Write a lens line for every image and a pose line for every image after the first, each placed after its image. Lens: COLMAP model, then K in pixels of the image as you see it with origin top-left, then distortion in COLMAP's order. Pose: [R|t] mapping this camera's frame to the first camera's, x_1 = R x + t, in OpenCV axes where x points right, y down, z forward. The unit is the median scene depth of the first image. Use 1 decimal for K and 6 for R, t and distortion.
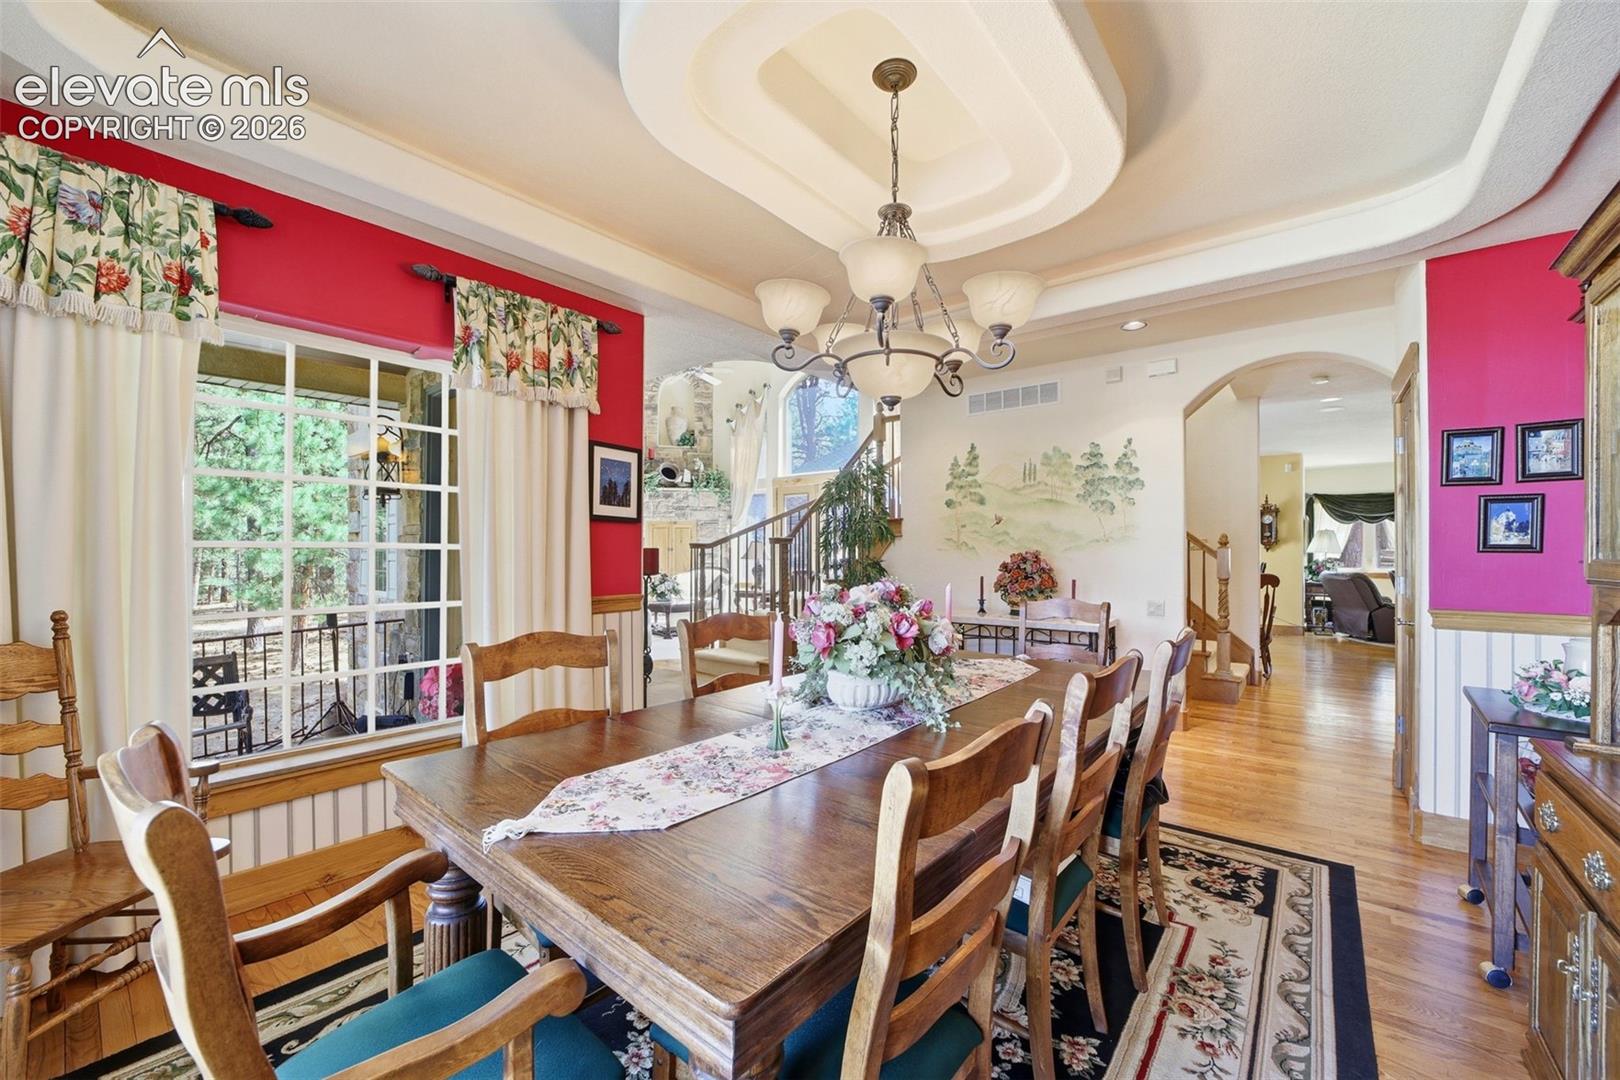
lens RADIAL K [[632.5, 0, 814.2], [0, 632.5, 547.8], [0, 0, 1]] dist [-0.018737, 0.000133]
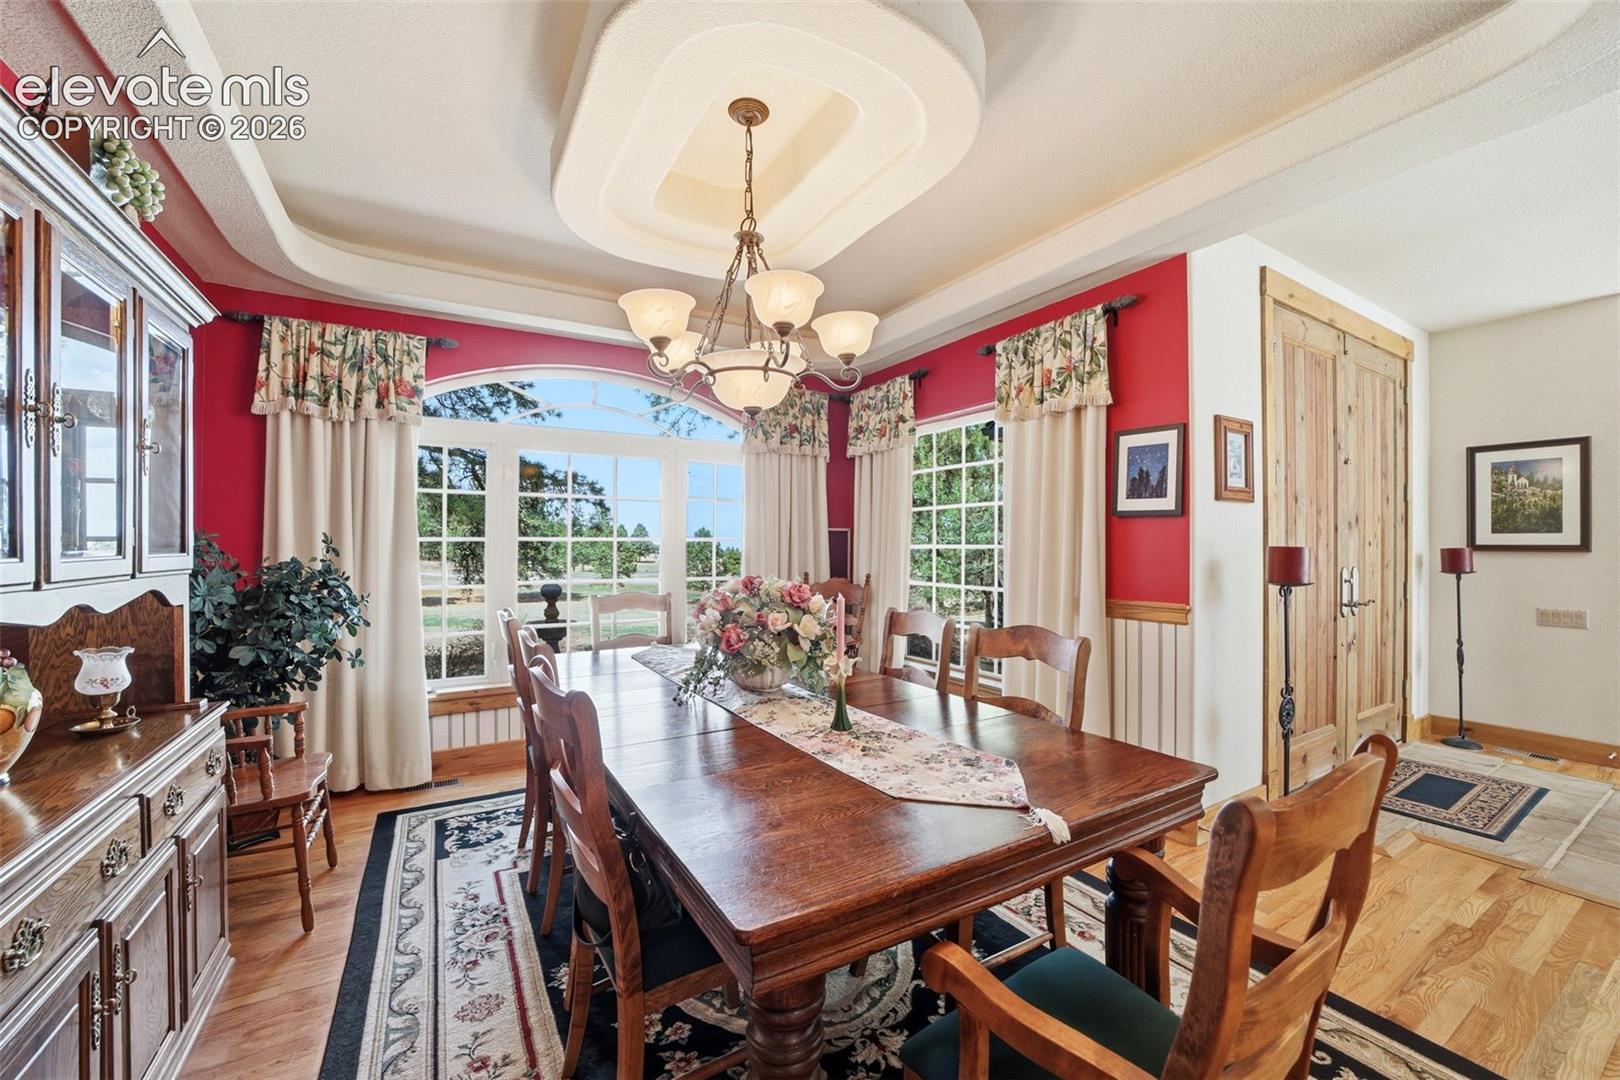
lens RADIAL K [[632.5, 0, 814.0], [0, 632.5, 543.8], [0, 0, 1]] dist [-0.018737, 0.000133]
pose [[-0.338784, -0.007299, -0.940836, 0.749365], [0.000060, 0.999970, -0.007780, 0.003368], [0.940864, -0.002692, -0.338774, 0.993859]]
